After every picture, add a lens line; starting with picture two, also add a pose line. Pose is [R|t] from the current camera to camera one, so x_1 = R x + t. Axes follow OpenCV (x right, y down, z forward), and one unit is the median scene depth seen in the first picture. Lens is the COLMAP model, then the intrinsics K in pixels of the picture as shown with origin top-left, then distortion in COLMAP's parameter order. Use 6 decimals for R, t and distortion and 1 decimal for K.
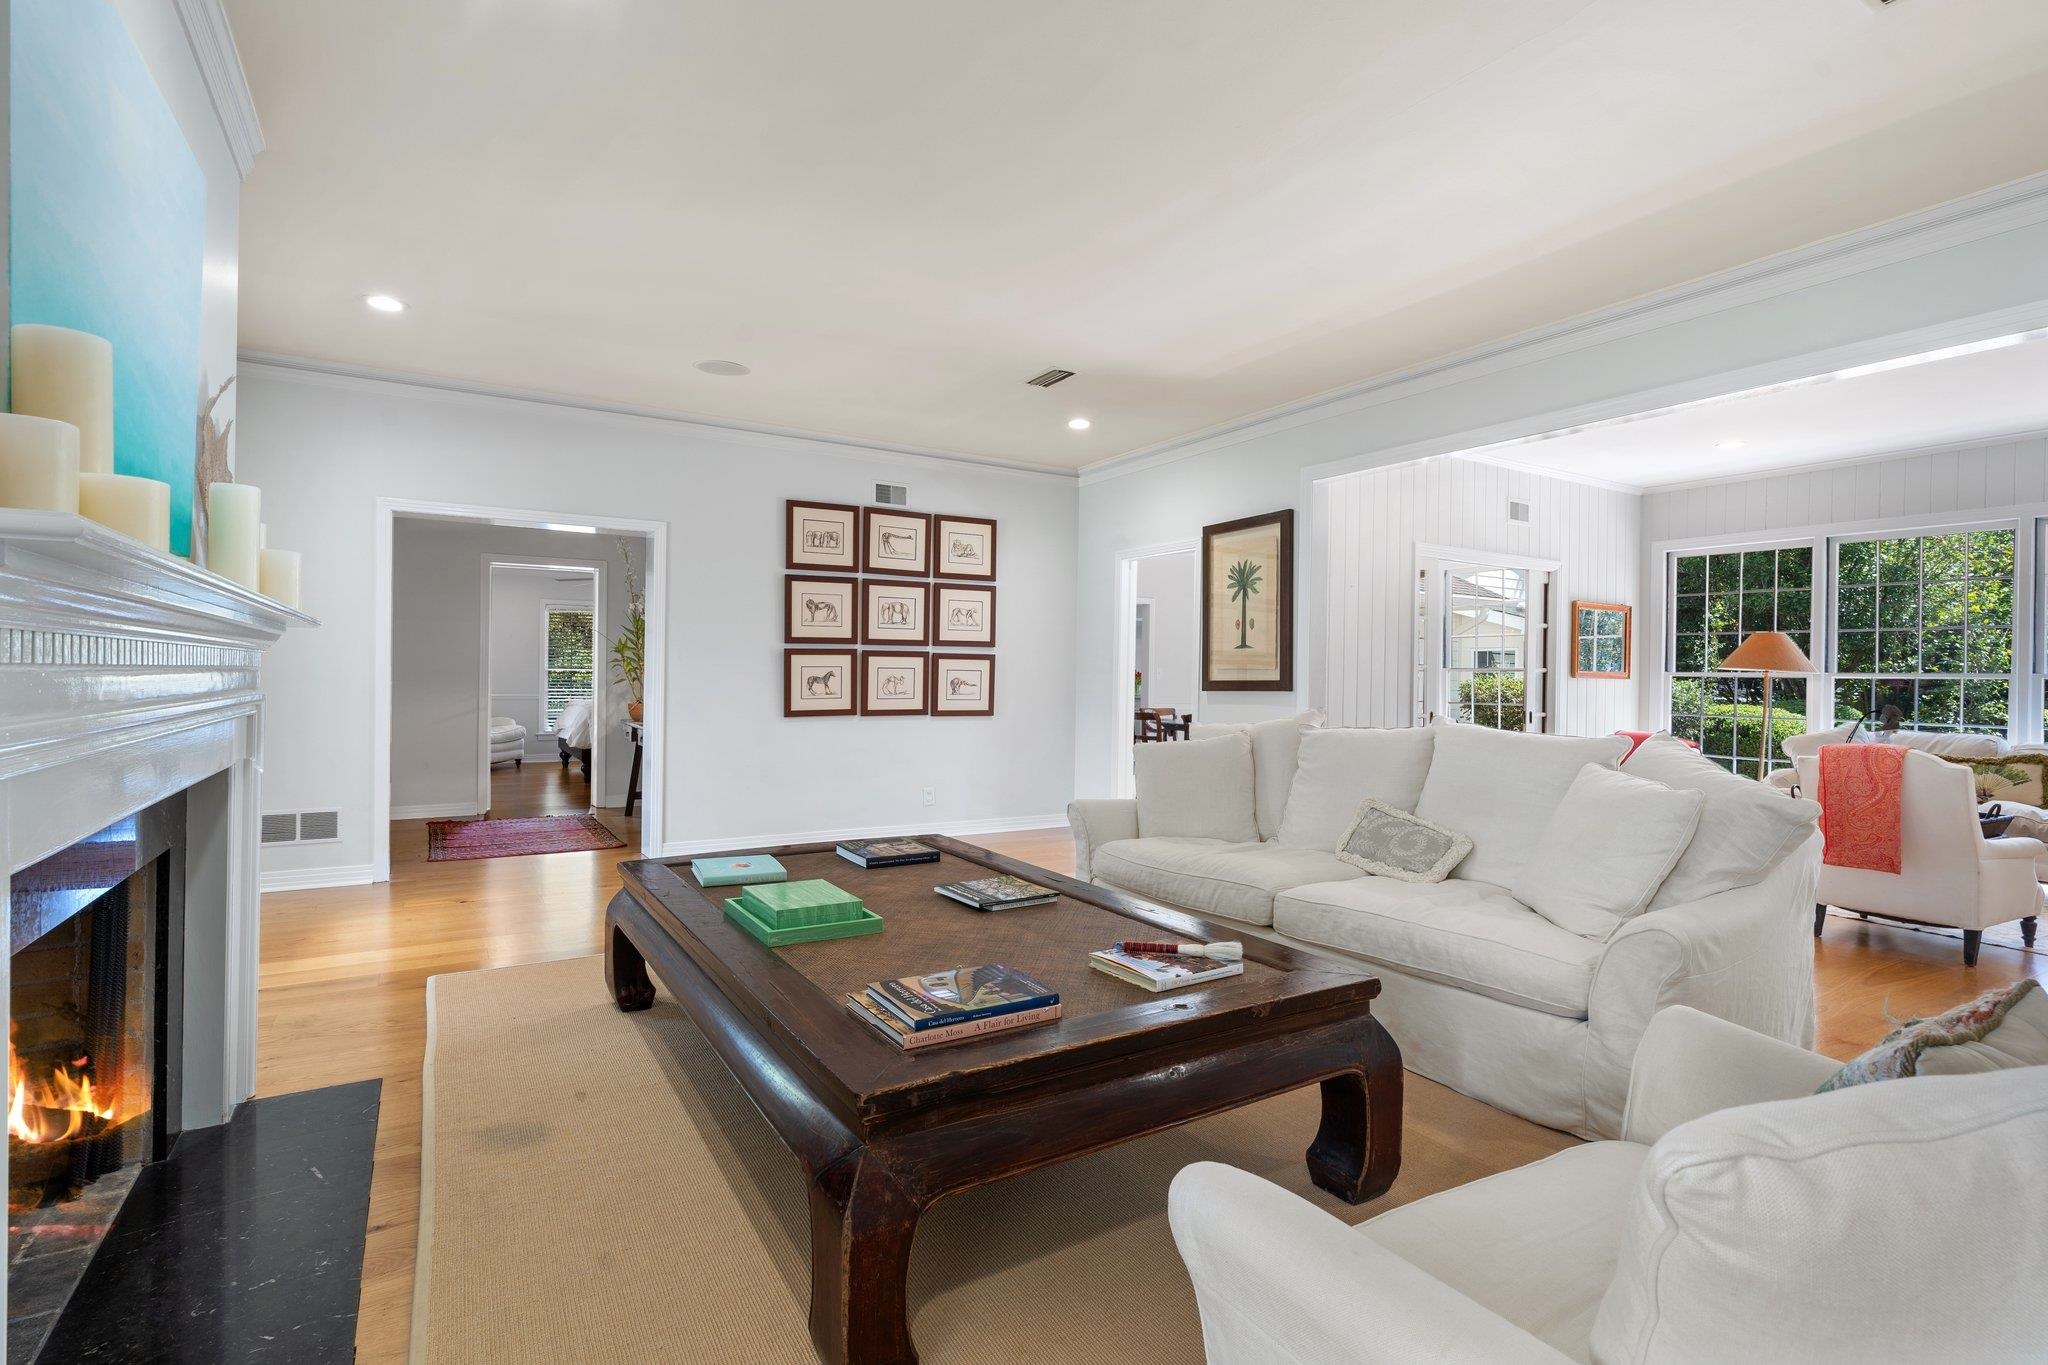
lens RADIAL K [[988.1, 0, 1016.0], [0, 988.1, 681.6], [0, 0, 1]] dist [0.000105, -0.001397]
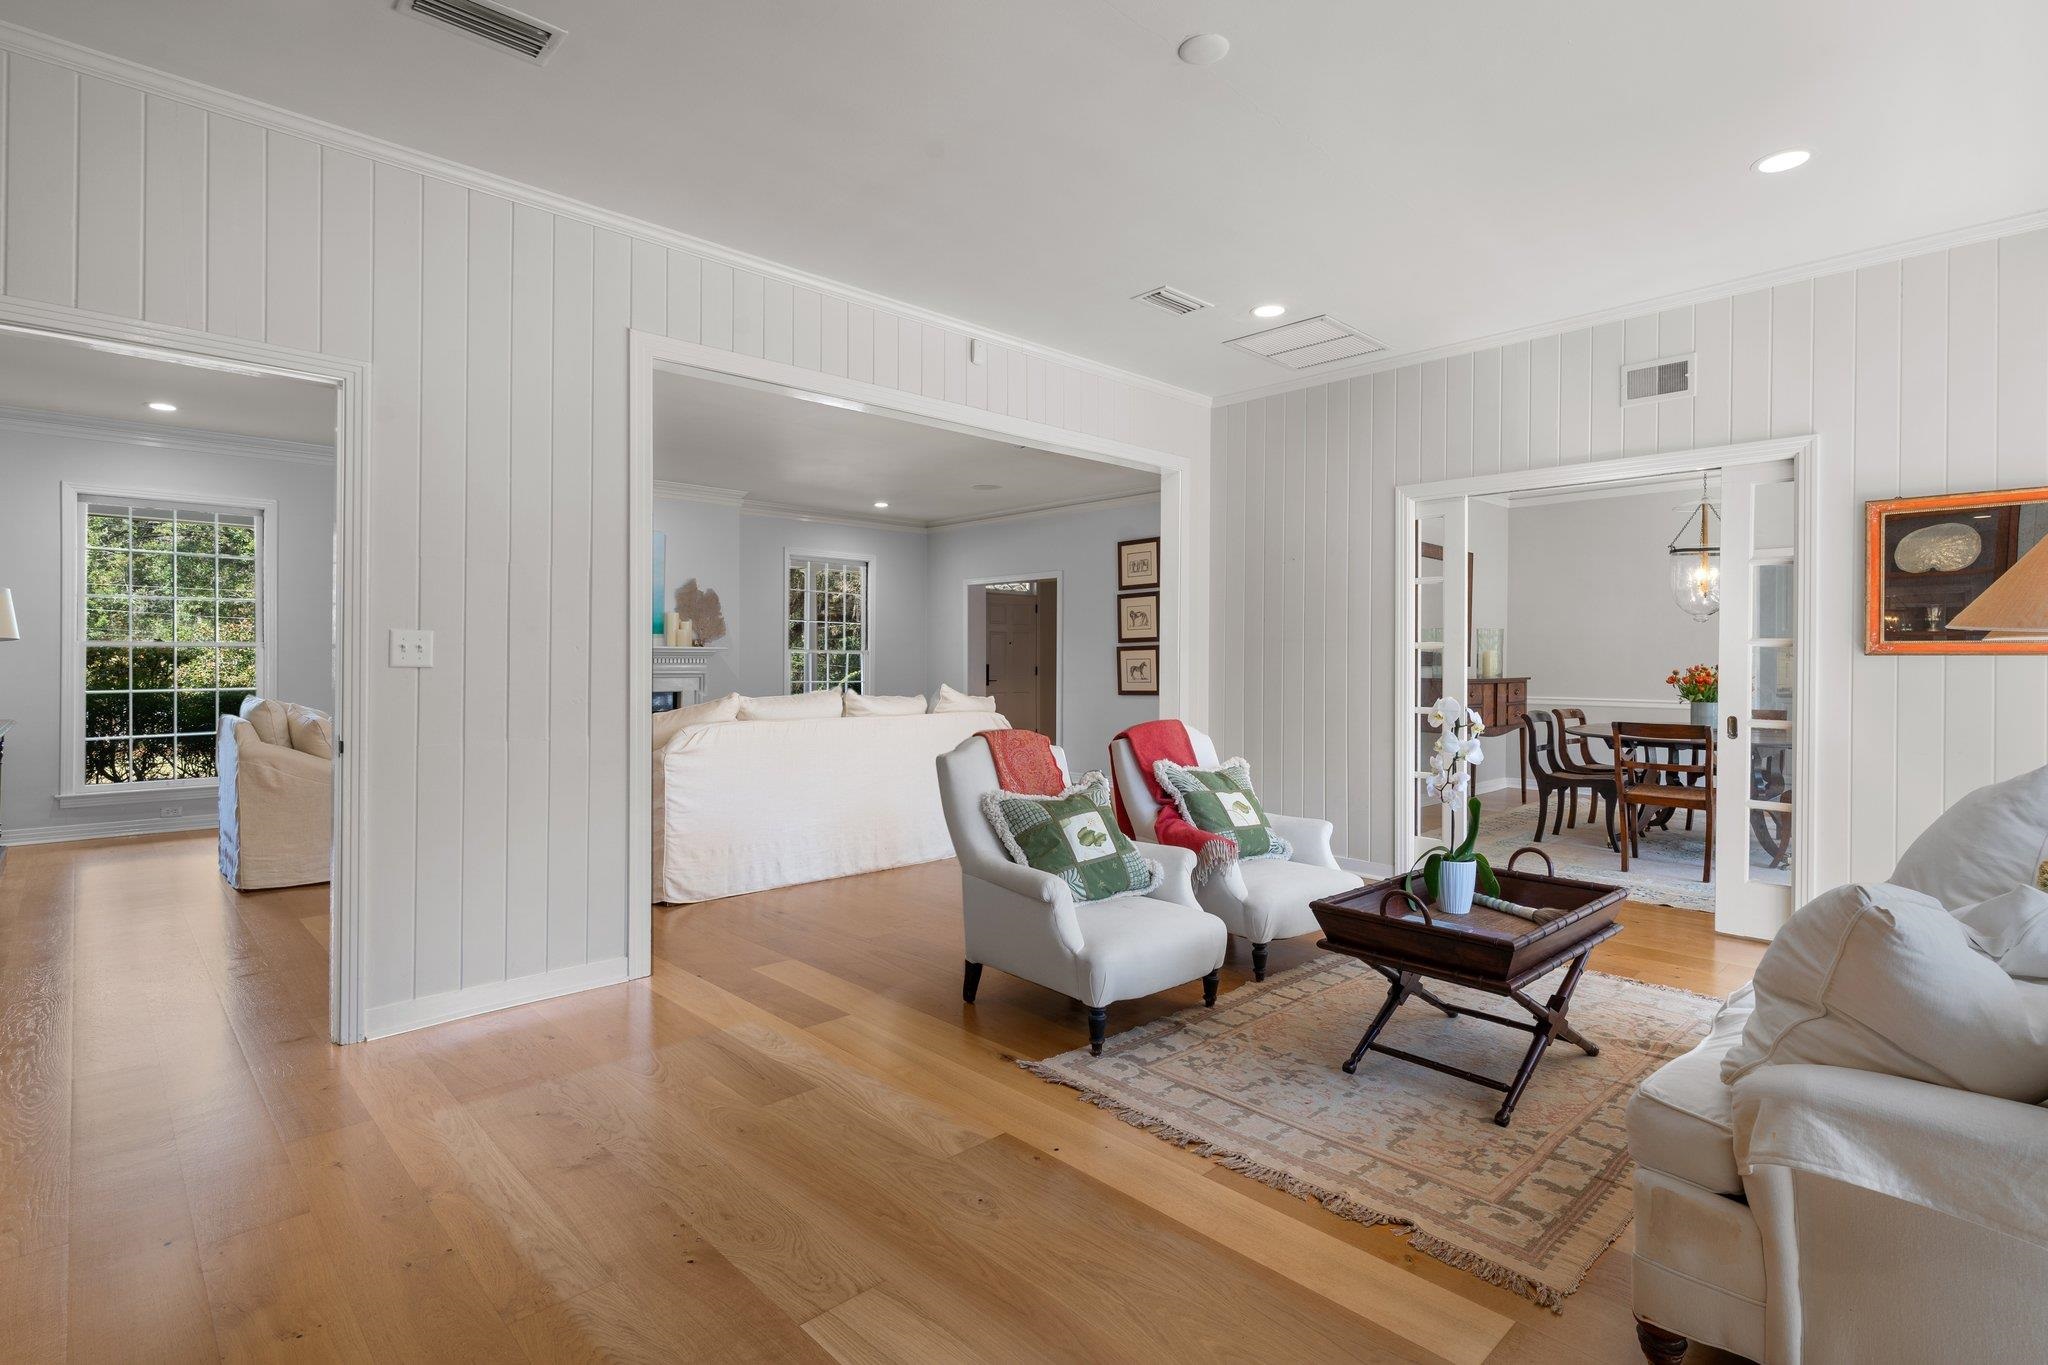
lens RADIAL K [[988.1, 0, 1022.1], [0, 988.1, 663.8], [0, 0, 1]] dist [0.000105, -0.001397]
pose [[0.217916, -0.012757, -0.975884, 1.124201], [-0.010450, 0.999827, -0.015403, 0.014710], [0.975912, 0.013554, 0.217745, 0.554356]]
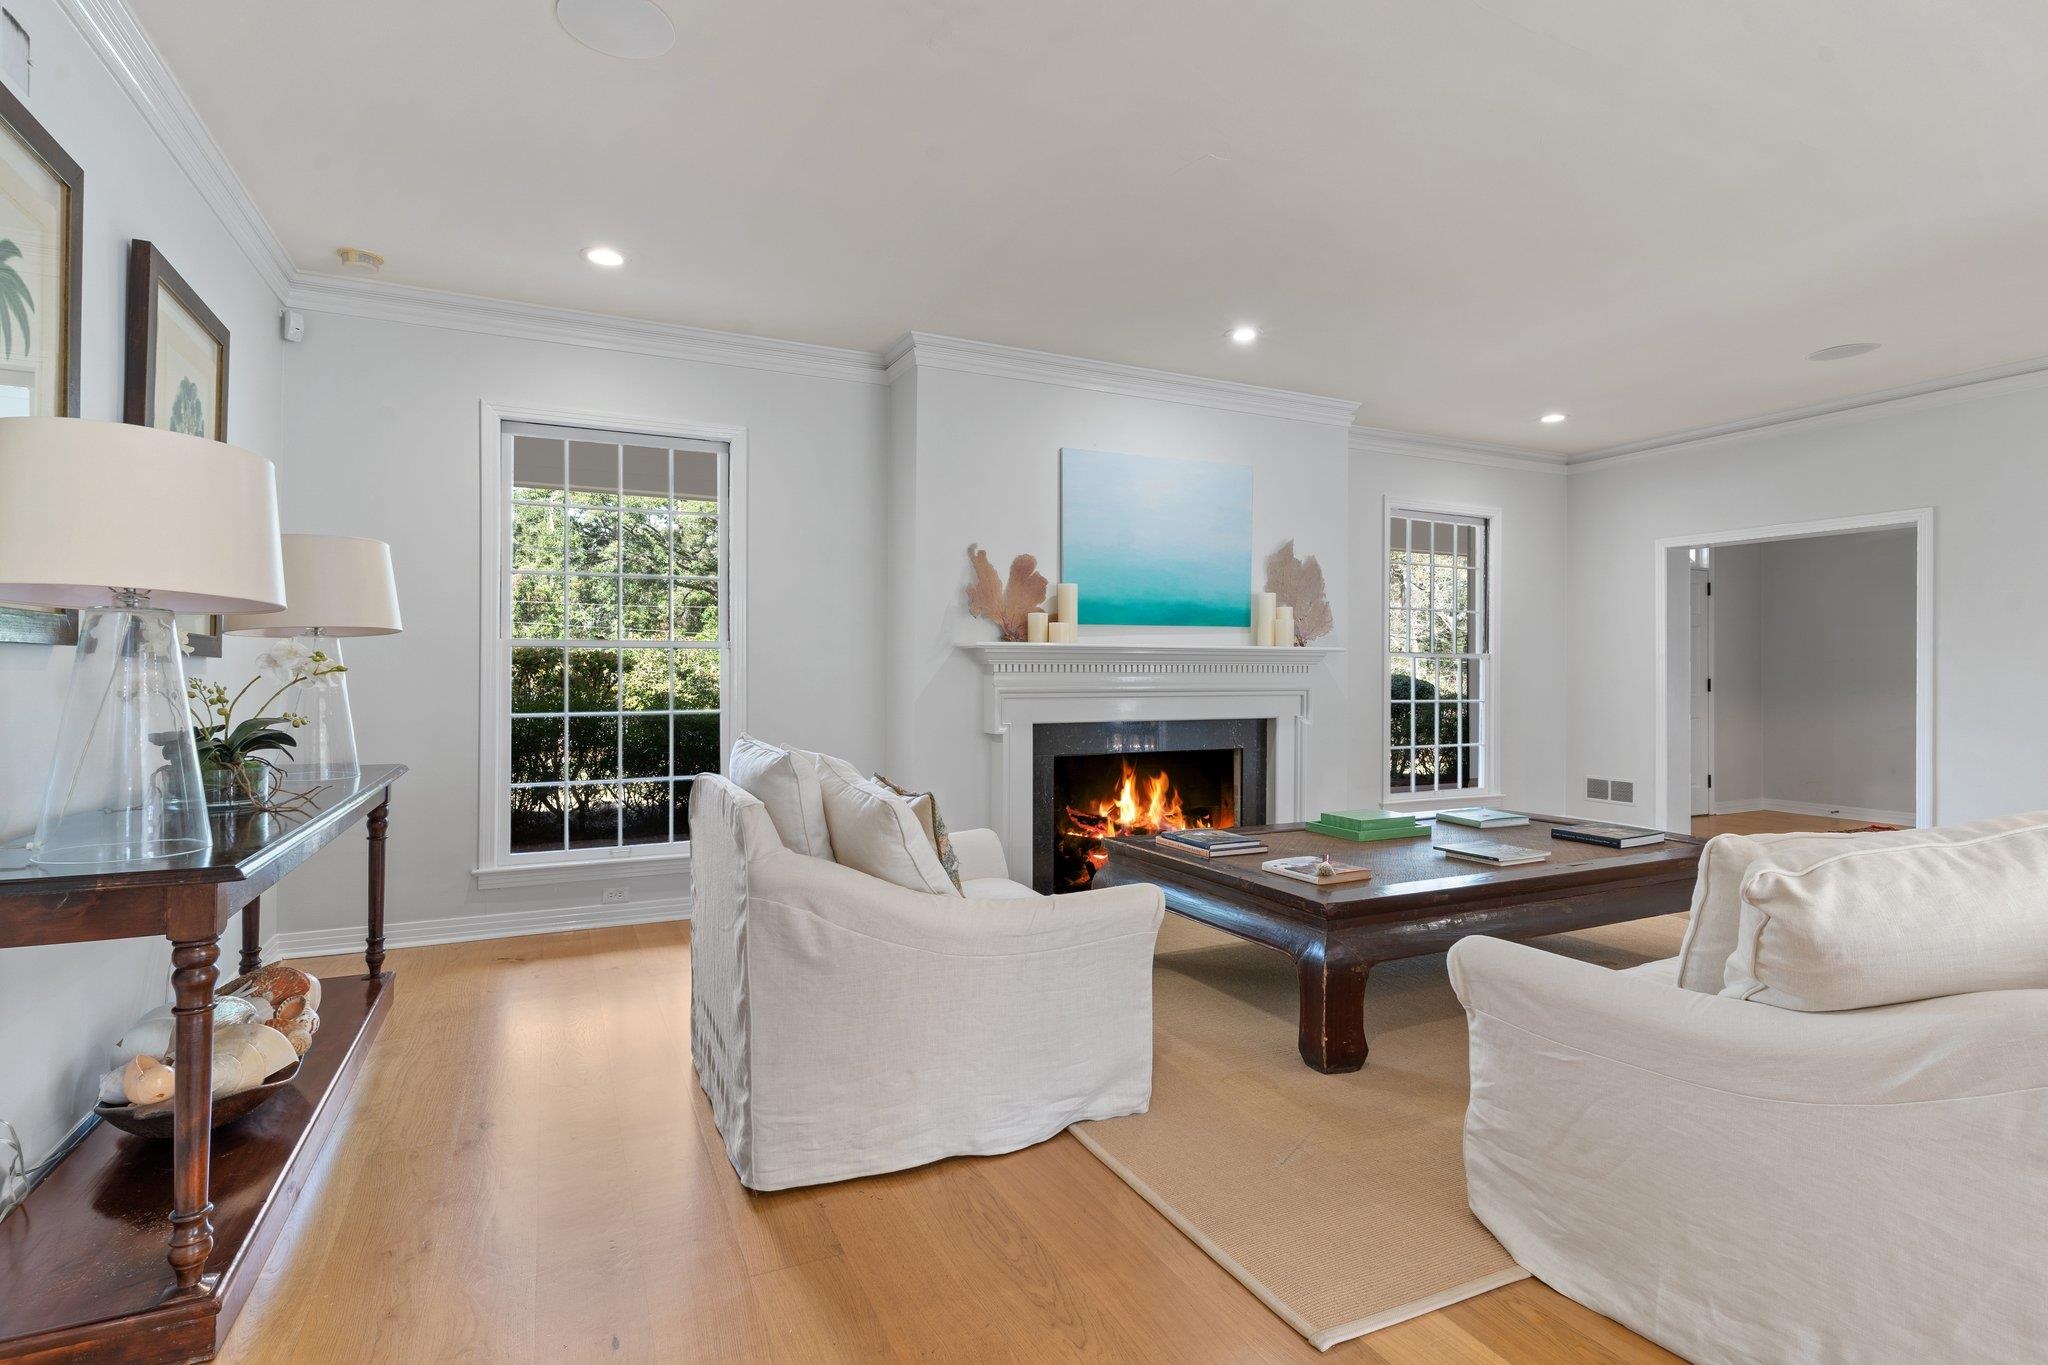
lens RADIAL K [[988.1, 0, 1023.5], [0, 988.1, 676.3], [0, 0, 1]] dist [0.000105, -0.001397]
pose [[-0.095739, -0.008762, -0.995368, 0.606410], [-0.016248, 0.999842, -0.007238, 0.010750], [0.995274, 0.015480, -0.095866, 0.273639]]
